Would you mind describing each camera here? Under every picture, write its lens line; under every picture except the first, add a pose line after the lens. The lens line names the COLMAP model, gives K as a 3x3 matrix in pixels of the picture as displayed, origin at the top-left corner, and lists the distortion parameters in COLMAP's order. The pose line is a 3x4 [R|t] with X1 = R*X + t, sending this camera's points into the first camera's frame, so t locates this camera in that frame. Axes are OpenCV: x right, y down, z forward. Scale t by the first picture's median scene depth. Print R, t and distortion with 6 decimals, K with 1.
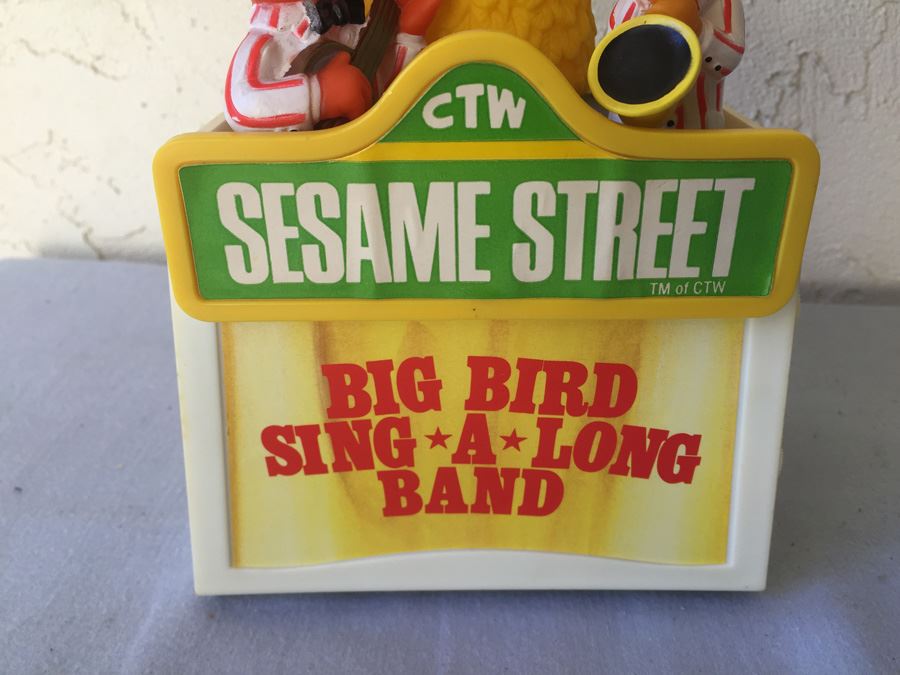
lens RADIAL K [[793.1, 0, 450.6], [0, 793.1, 335.3], [0, 0, 1]] dist [0.074979, -0.138685]
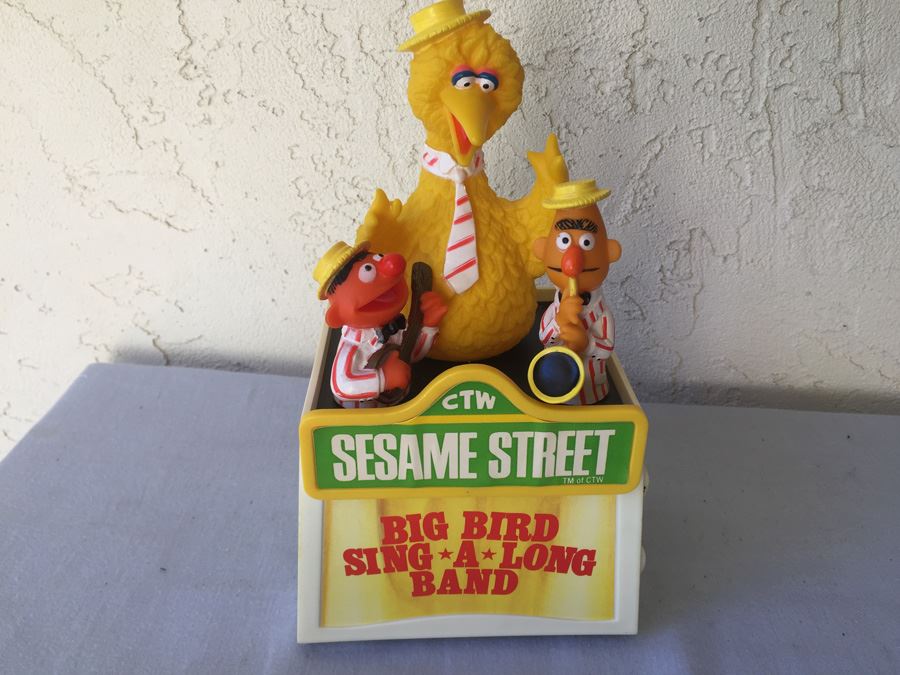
lens RADIAL K [[779.0, 0, 450.0], [0, 779.0, 337.5], [0, 0, 1]] dist [0.090818, -0.128215]
pose [[0.999234, -0.003603, 0.038974, -0.036202], [0.002852, 0.999809, 0.019315, -0.191995], [-0.039036, -0.019189, 0.999054, -0.357371]]
